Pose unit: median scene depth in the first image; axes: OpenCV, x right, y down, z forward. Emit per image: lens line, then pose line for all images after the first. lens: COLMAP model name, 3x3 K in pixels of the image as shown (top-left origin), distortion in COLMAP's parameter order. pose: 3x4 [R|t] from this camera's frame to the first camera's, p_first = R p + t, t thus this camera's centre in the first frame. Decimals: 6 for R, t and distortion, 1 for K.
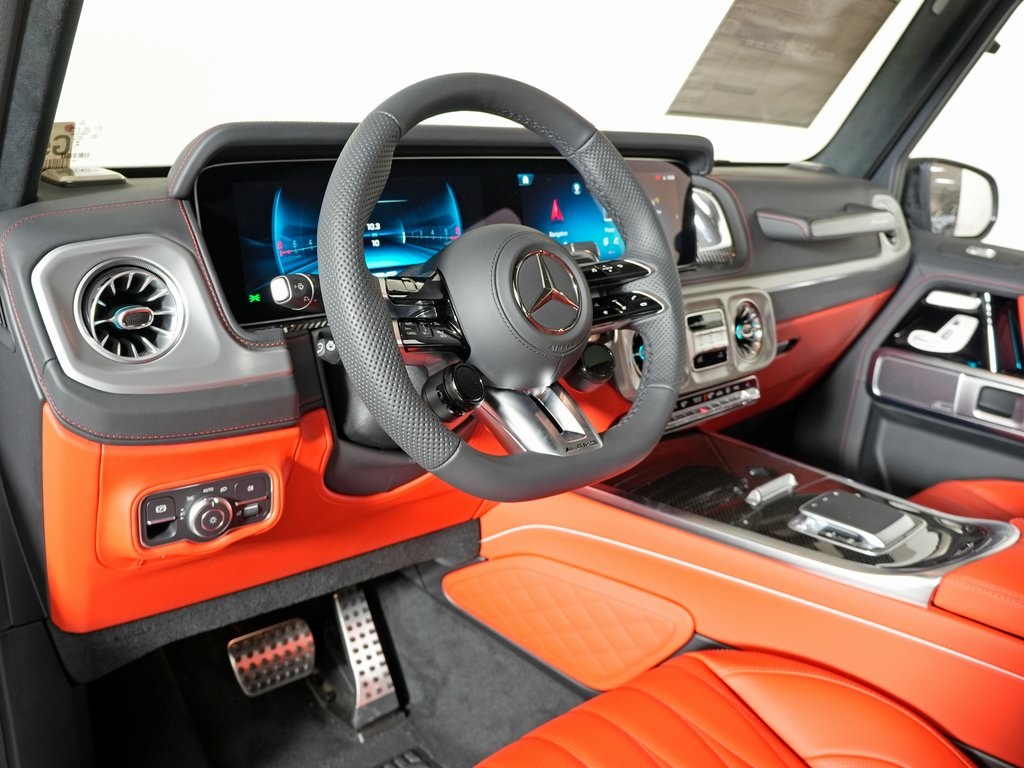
lens RADIAL K [[907.8, 0, 512.0], [0, 907.8, 384.0], [0, 0, 1]] dist [-0.150618, 0.011052]
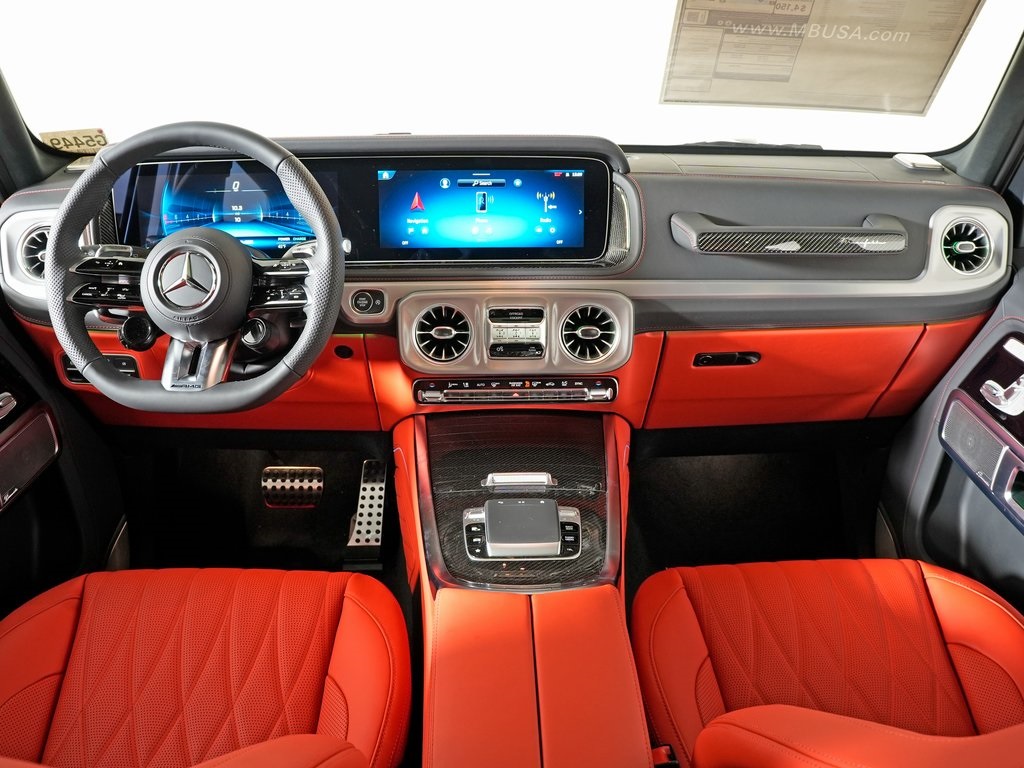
lens RADIAL K [[907.8, 0, 512.0], [0, 907.8, 384.0], [0, 0, 1]] dist [-0.150618, 0.011052]
pose [[0.745821, 0.246910, -0.618698, 0.975109], [-0.162904, 0.968174, 0.190003, -0.211585], [0.645921, -0.040920, 0.762307, 0.161539]]
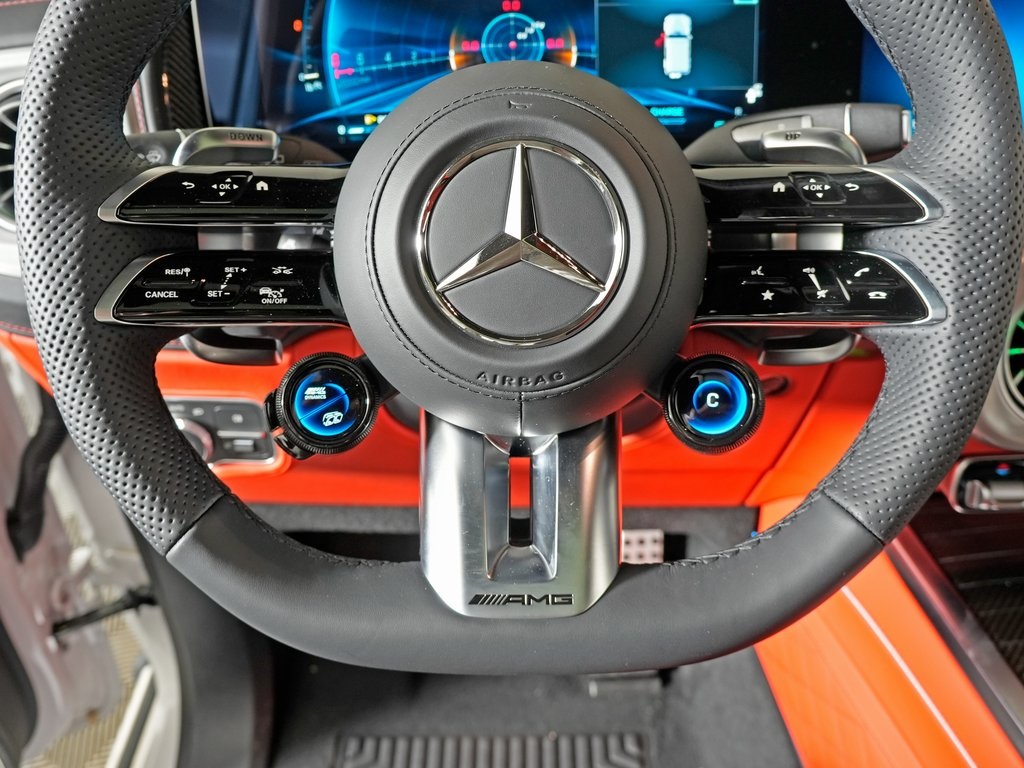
lens RADIAL K [[907.8, 0, 512.0], [0, 907.8, 384.0], [0, 0, 1]] dist [-0.150618, 0.011052]
pose [[0.729739, 0.305473, -0.611692, 0.222694], [-0.137694, 0.941974, 0.306145, -0.118675], [0.669717, -0.139179, 0.729457, 0.481378]]
